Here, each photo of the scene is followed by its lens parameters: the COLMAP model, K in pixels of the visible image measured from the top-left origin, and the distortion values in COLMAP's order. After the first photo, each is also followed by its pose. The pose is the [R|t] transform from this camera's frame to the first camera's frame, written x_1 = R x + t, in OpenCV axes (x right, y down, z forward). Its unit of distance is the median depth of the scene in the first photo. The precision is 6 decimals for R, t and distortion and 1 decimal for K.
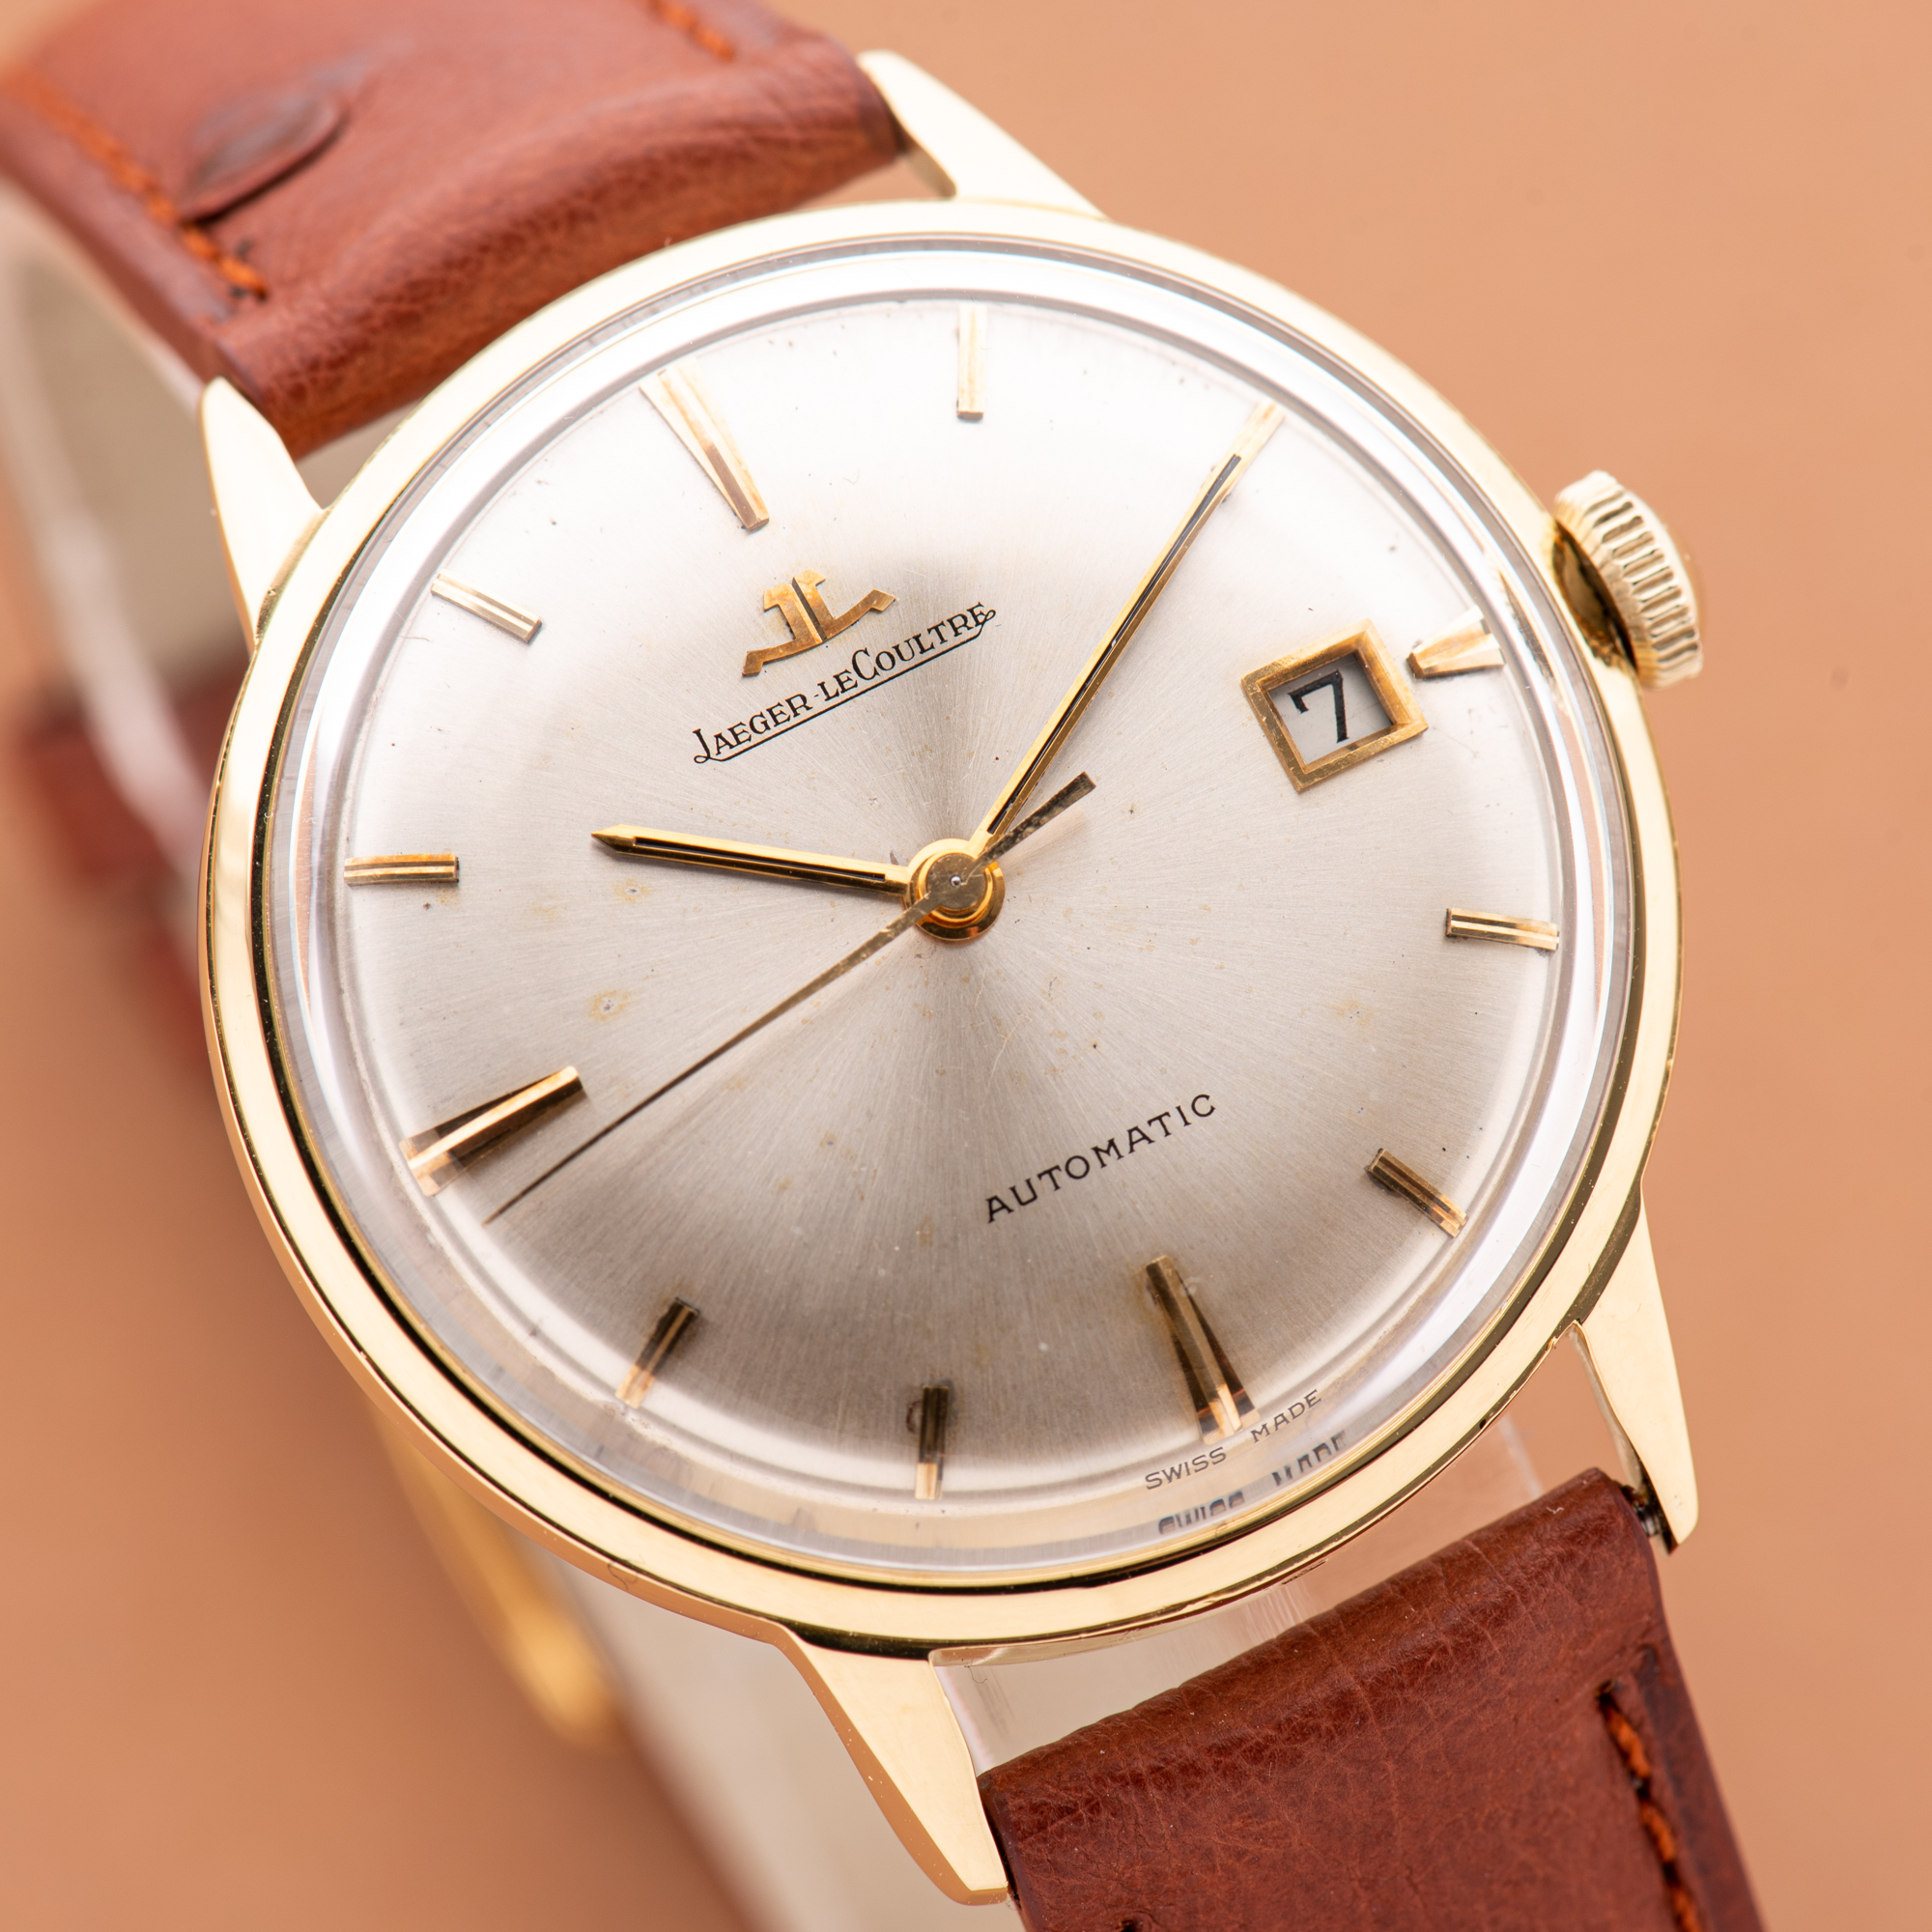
lens RADIAL K [[14292.9, 0, 966.0], [0, 14292.9, 966.0], [0, 0, 1]] dist [0.418262, 22.430190]
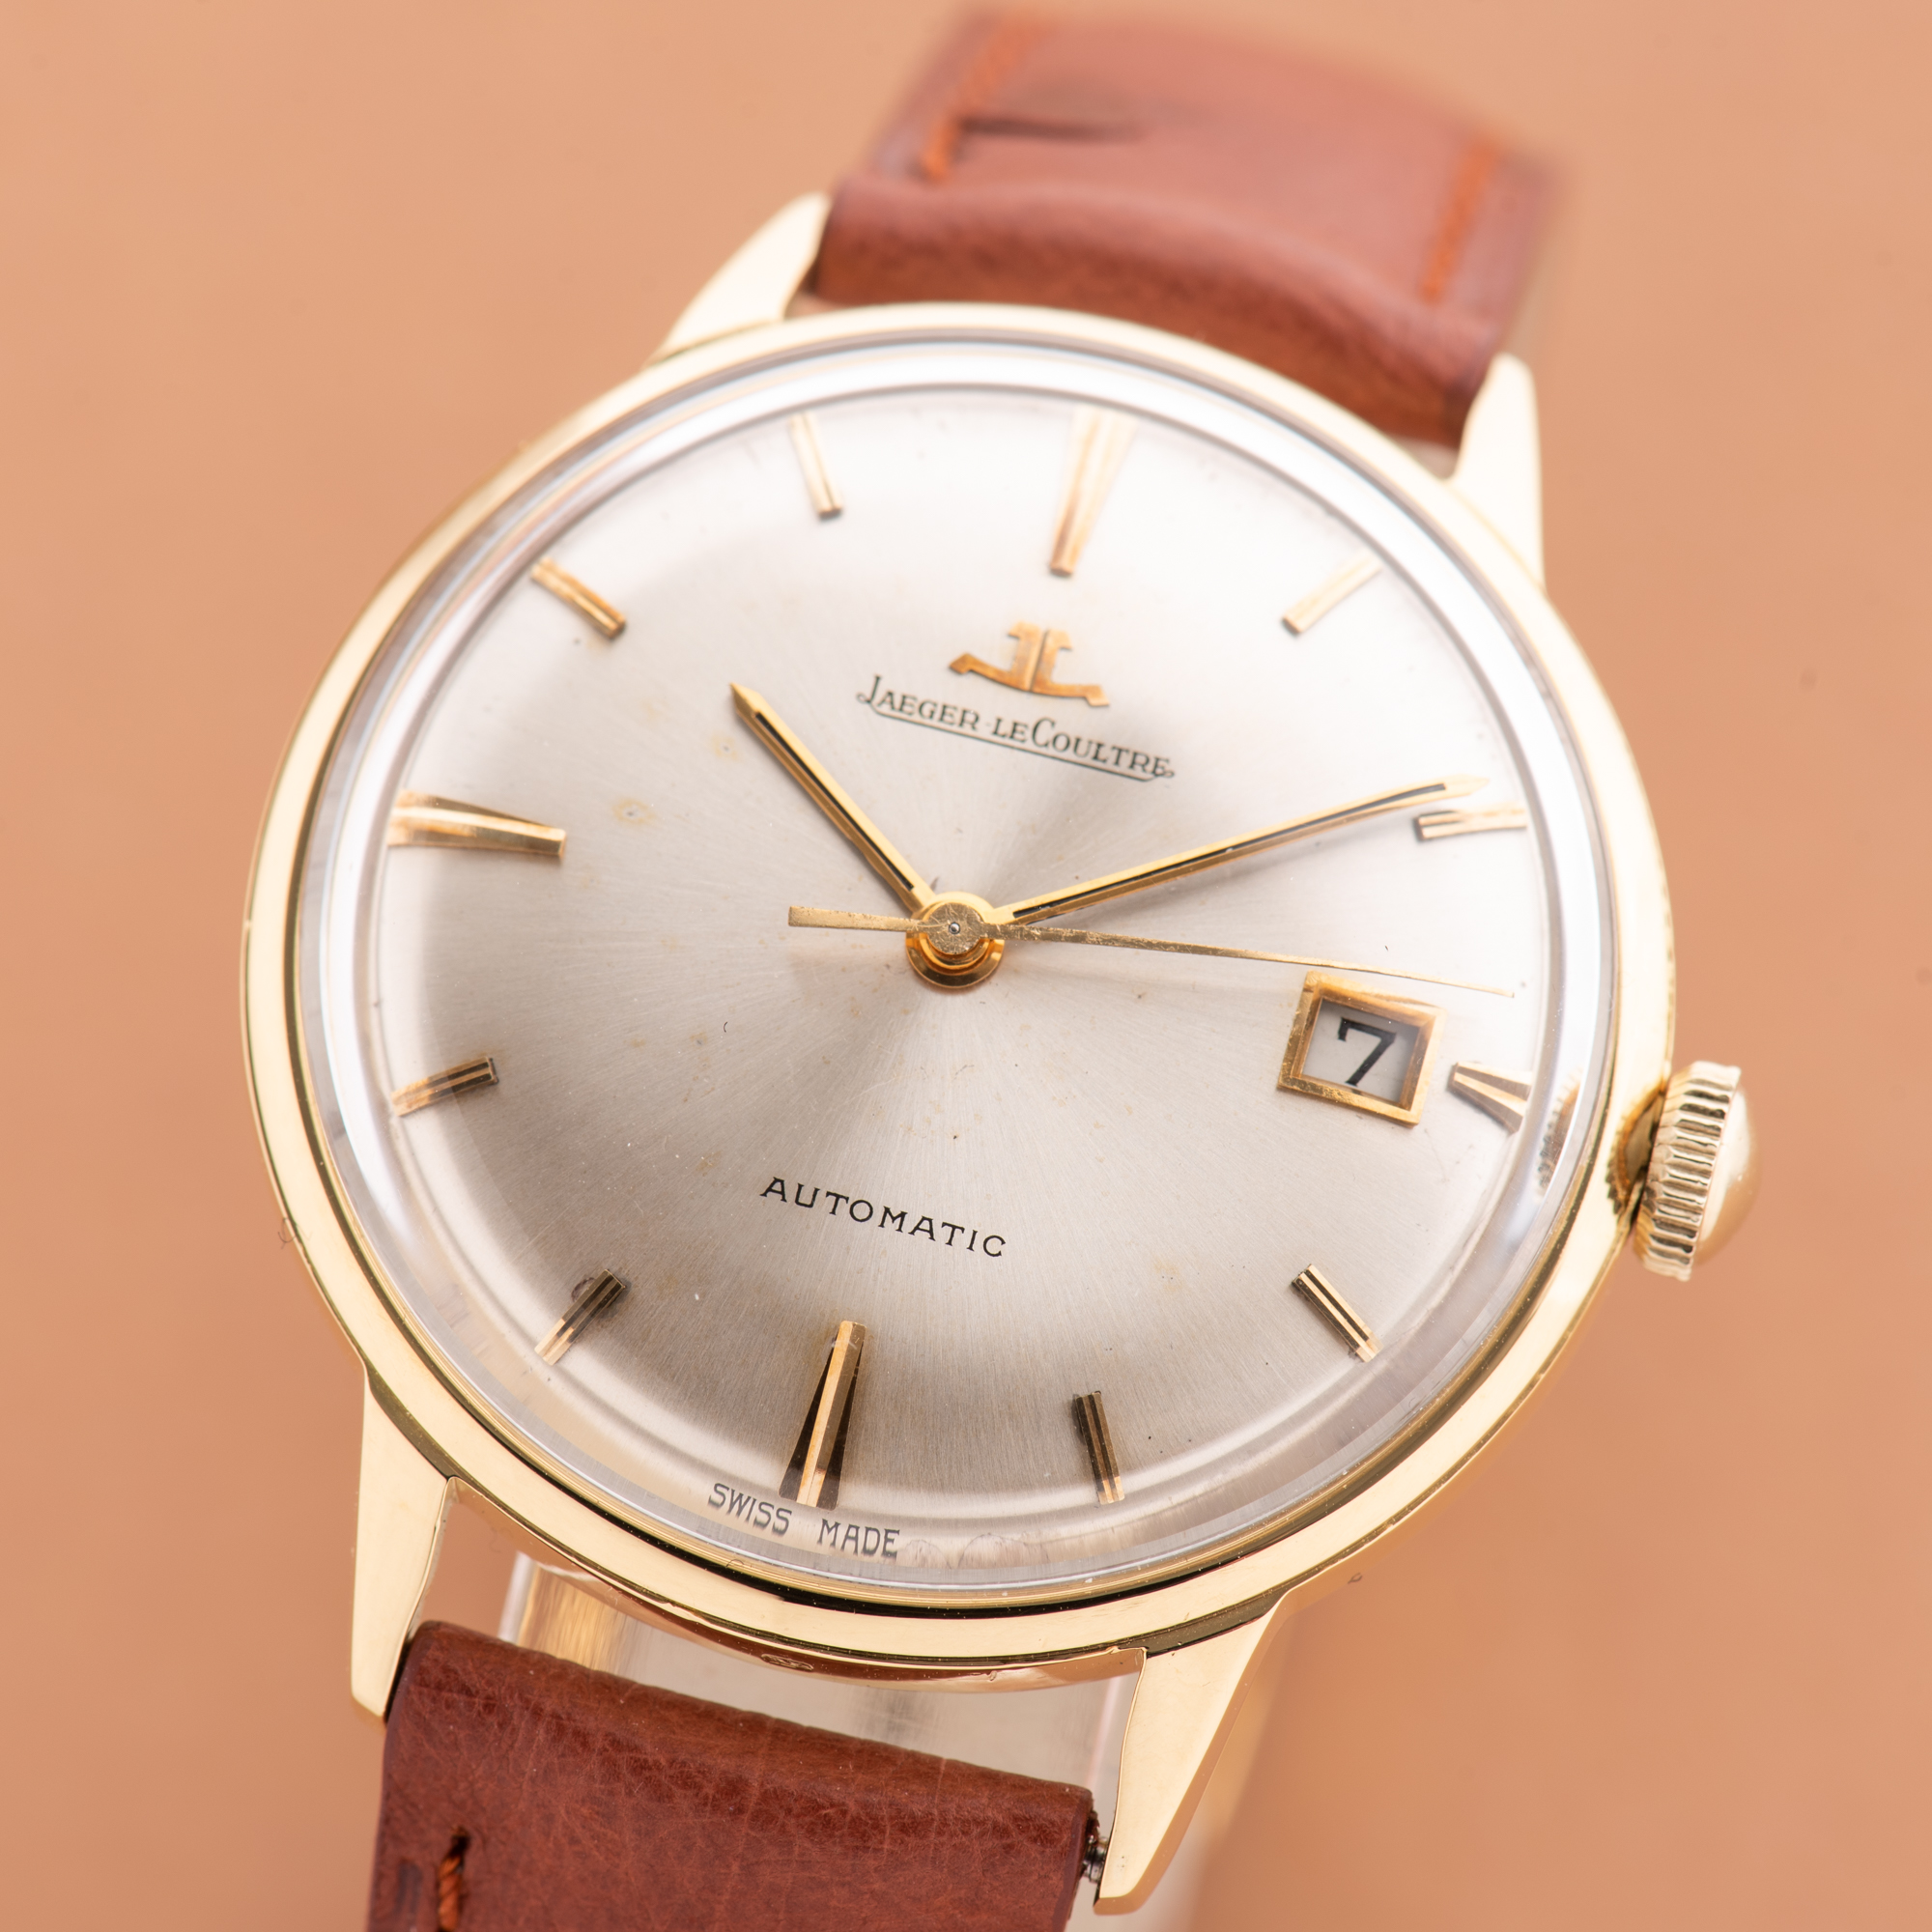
lens RADIAL K [[14292.9, 0, 966.0], [0, 14292.9, 966.0], [0, 0, 1]] dist [0.418262, 22.430190]
pose [[0.735165, 0.618915, -0.276544, 0.286733], [-0.645676, 0.763574, -0.007563, 0.003444], [0.206481, 0.184118, 0.960972, 0.001746]]
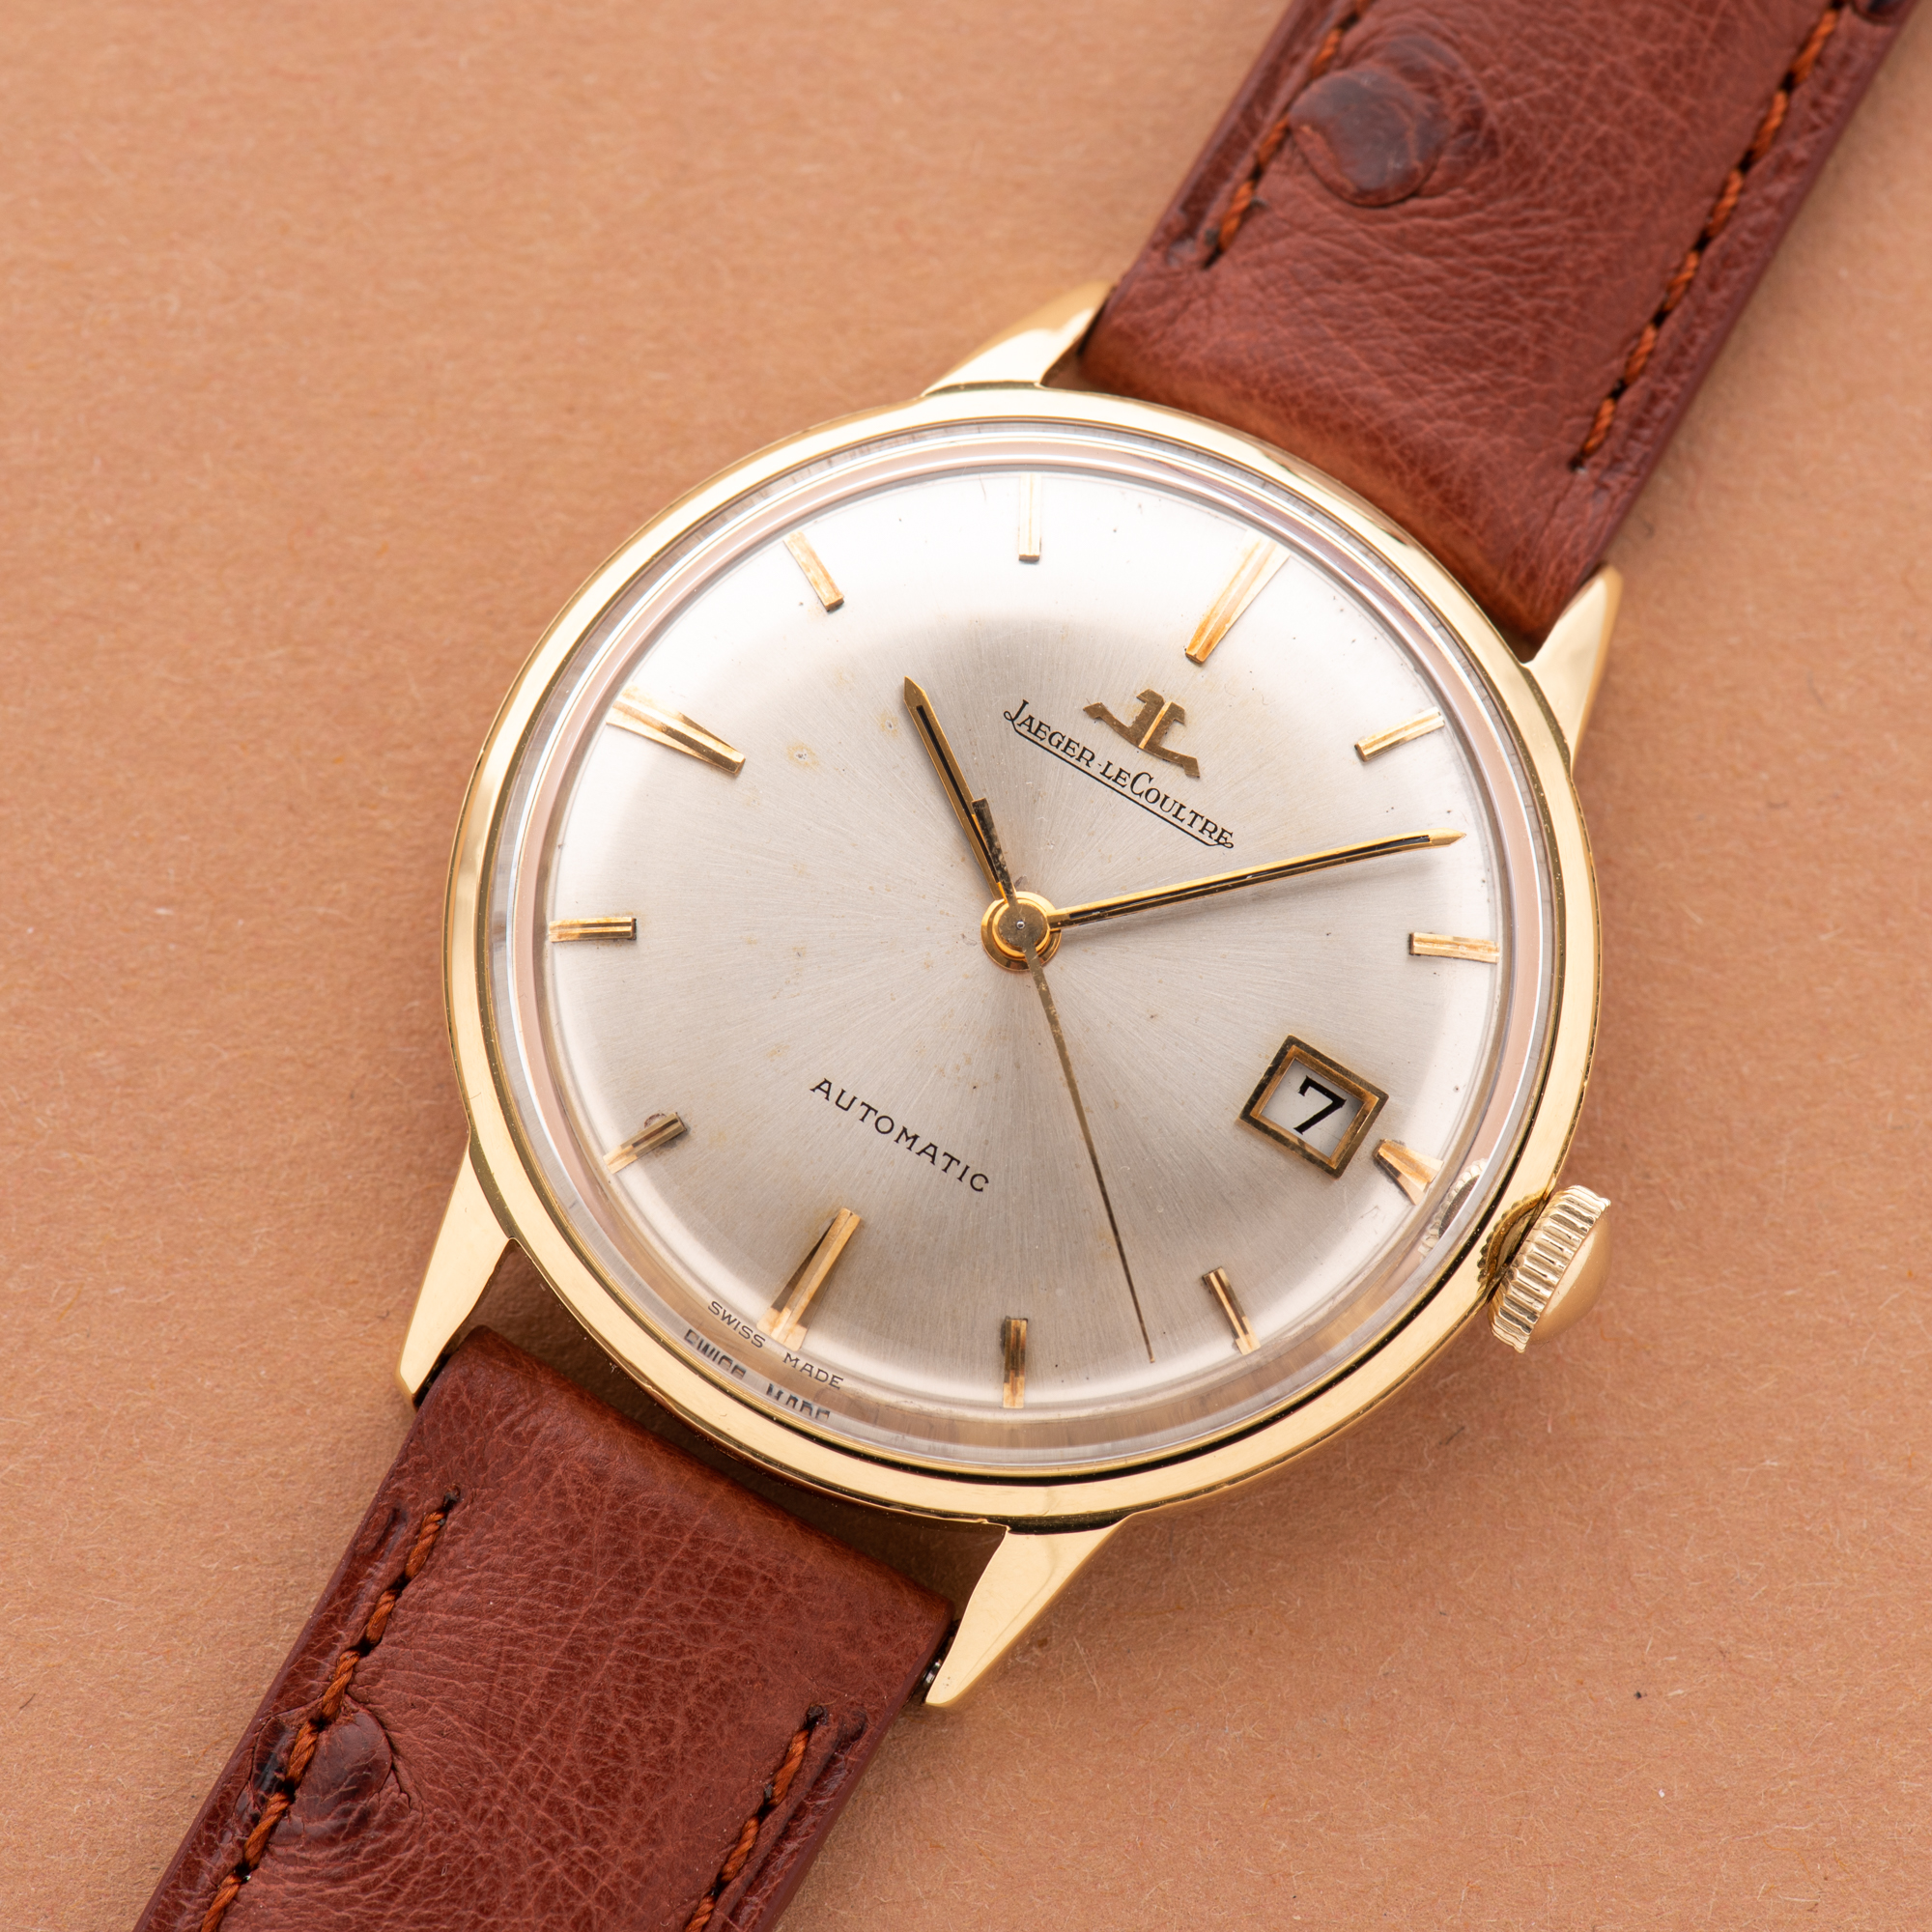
lens RADIAL K [[14292.9, 0, 966.0], [0, 14292.9, 966.0], [0, 0, 1]] dist [0.418262, 22.430190]
pose [[0.514035, 0.821559, -0.246594, 0.313636], [-0.826534, 0.551280, 0.113716, -0.144521], [0.229367, 0.145365, 0.962424, -0.233469]]
